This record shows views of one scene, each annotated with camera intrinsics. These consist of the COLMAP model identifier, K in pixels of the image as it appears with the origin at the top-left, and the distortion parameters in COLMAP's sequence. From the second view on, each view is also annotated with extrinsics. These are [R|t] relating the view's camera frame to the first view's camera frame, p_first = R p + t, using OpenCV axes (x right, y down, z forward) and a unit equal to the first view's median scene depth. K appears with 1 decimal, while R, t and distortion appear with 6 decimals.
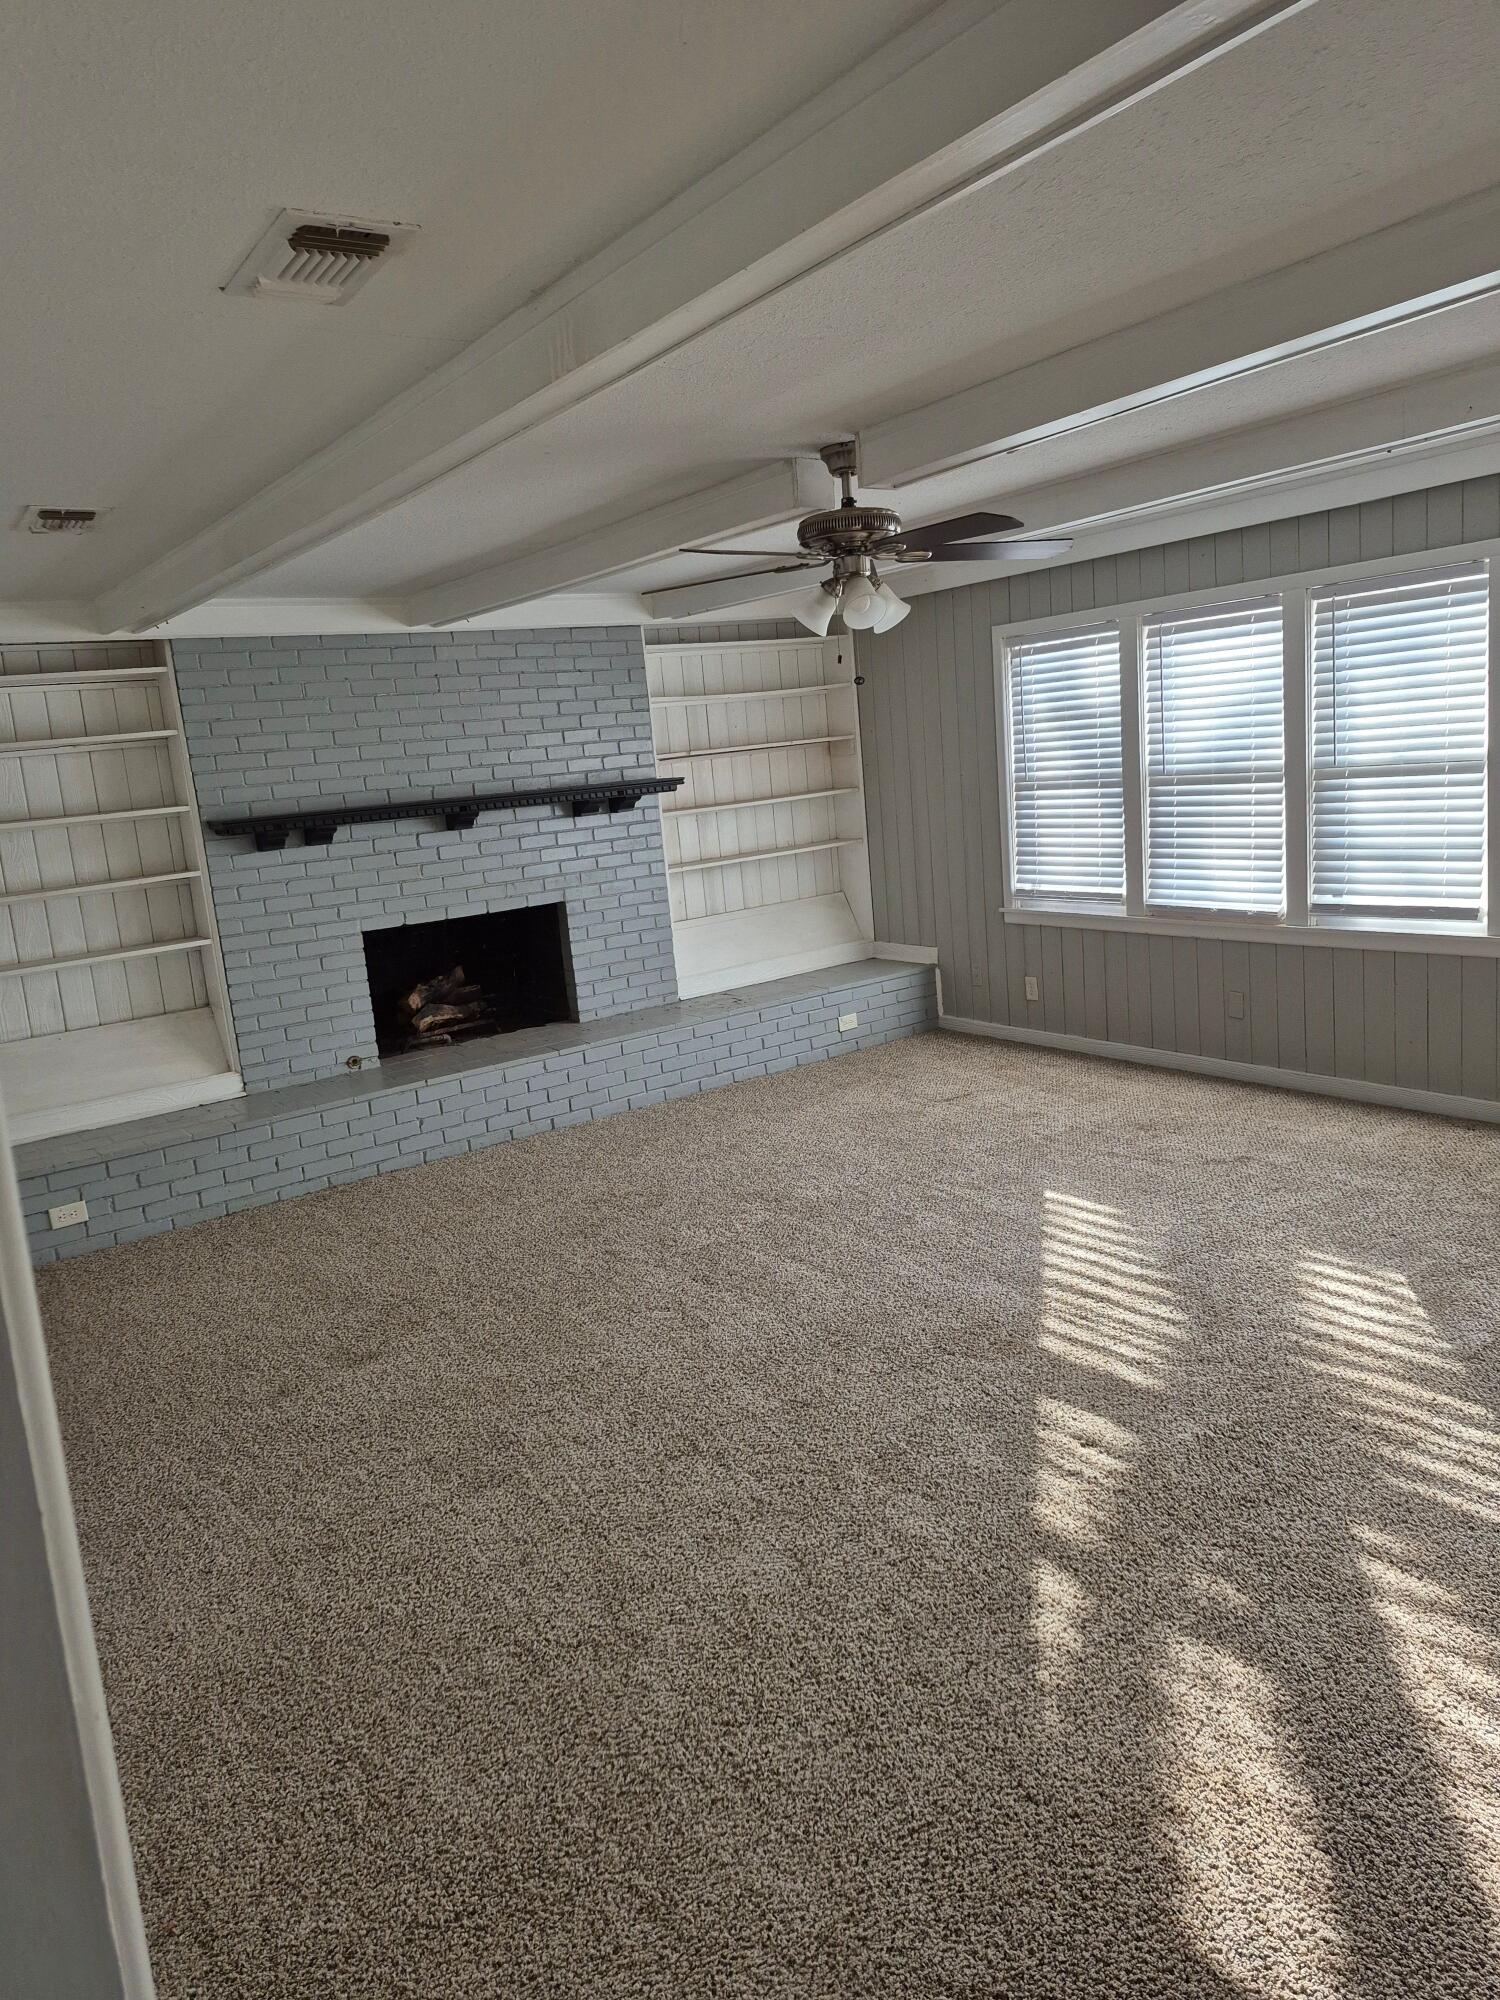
lens RADIAL K [[1378.9, 0, 728.8], [0, 1378.9, 989.1], [0, 0, 1]] dist [0.082129, -0.007265]
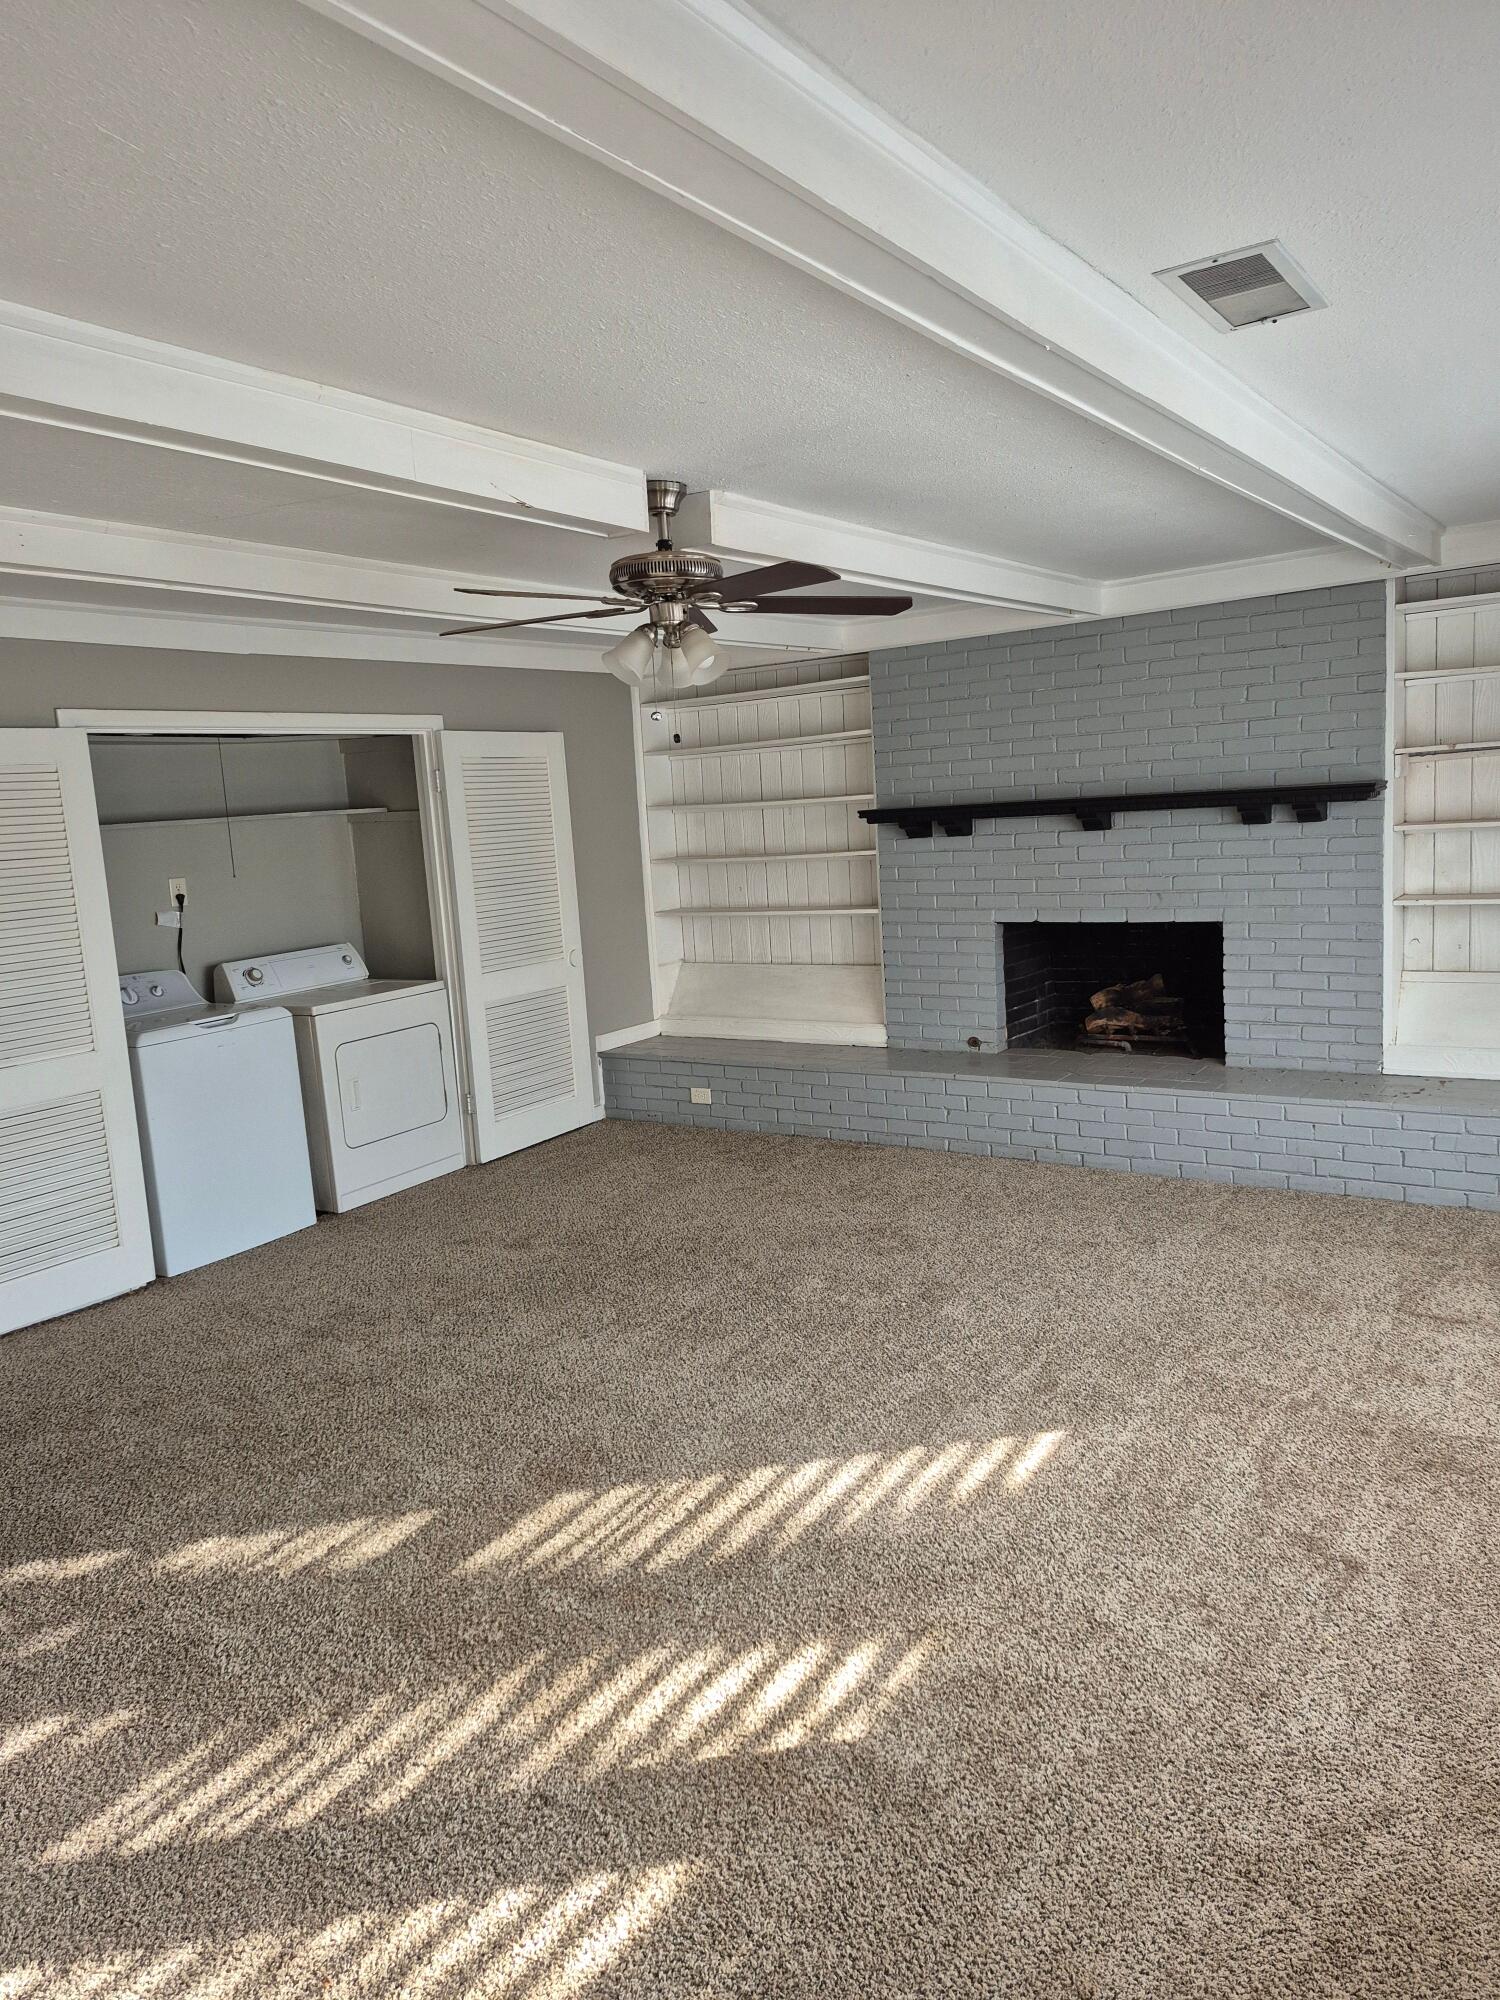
lens RADIAL K [[1348.7, 0, 750.0], [0, 1348.7, 1000.0], [0, 0, 1]] dist [0.038683, -0.004011]
pose [[0.361239, 0.205852, -0.909467, 0.623648], [-0.128446, 0.977016, 0.170122, -0.138479], [0.923584, 0.055363, 0.379378, 0.473448]]
